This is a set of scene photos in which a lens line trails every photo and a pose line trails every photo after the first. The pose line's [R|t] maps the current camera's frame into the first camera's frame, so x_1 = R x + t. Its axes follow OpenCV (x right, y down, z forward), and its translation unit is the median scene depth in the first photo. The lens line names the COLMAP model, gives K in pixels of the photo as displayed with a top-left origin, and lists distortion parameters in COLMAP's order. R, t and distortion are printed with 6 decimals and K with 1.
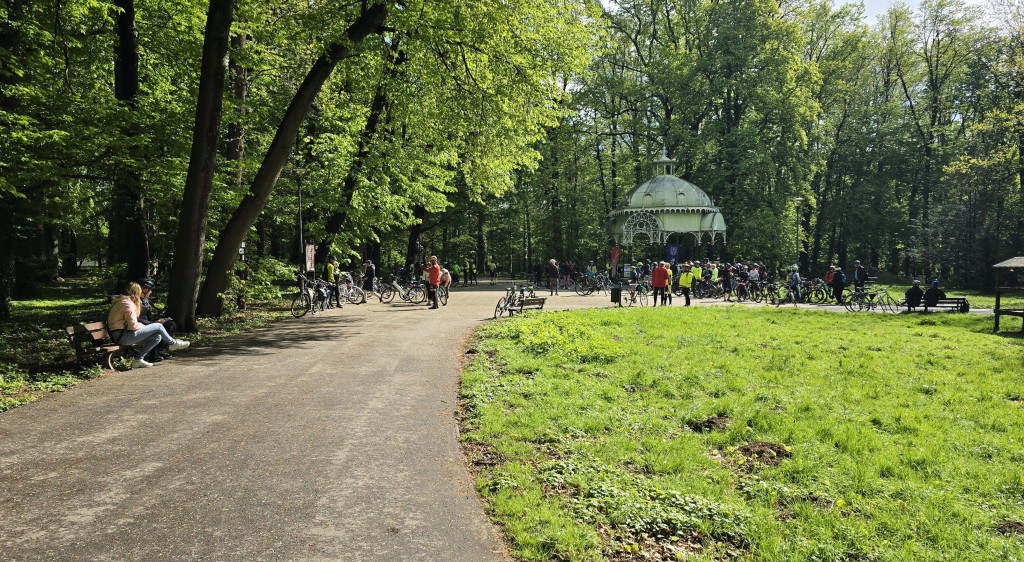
lens RADIAL K [[684.3, 0, 512.5], [0, 684.3, 270.9], [0, 0, 1]] dist [0.051273, -0.003999]
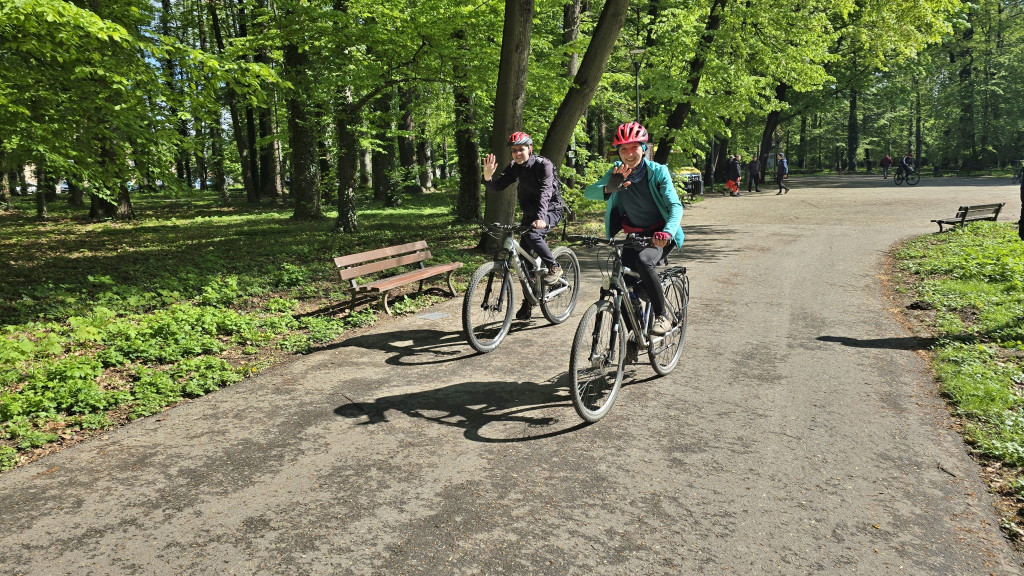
lens RADIAL K [[667.0, 0, 507.0], [0, 667.0, 286.8], [0, 0, 1]] dist [0.036050, -0.012720]
pose [[0.878720, 0.046924, -0.475026, -0.026864], [0.032078, 0.987102, 0.156847, 0.000940], [0.476259, -0.153062, 0.865881, 0.099133]]
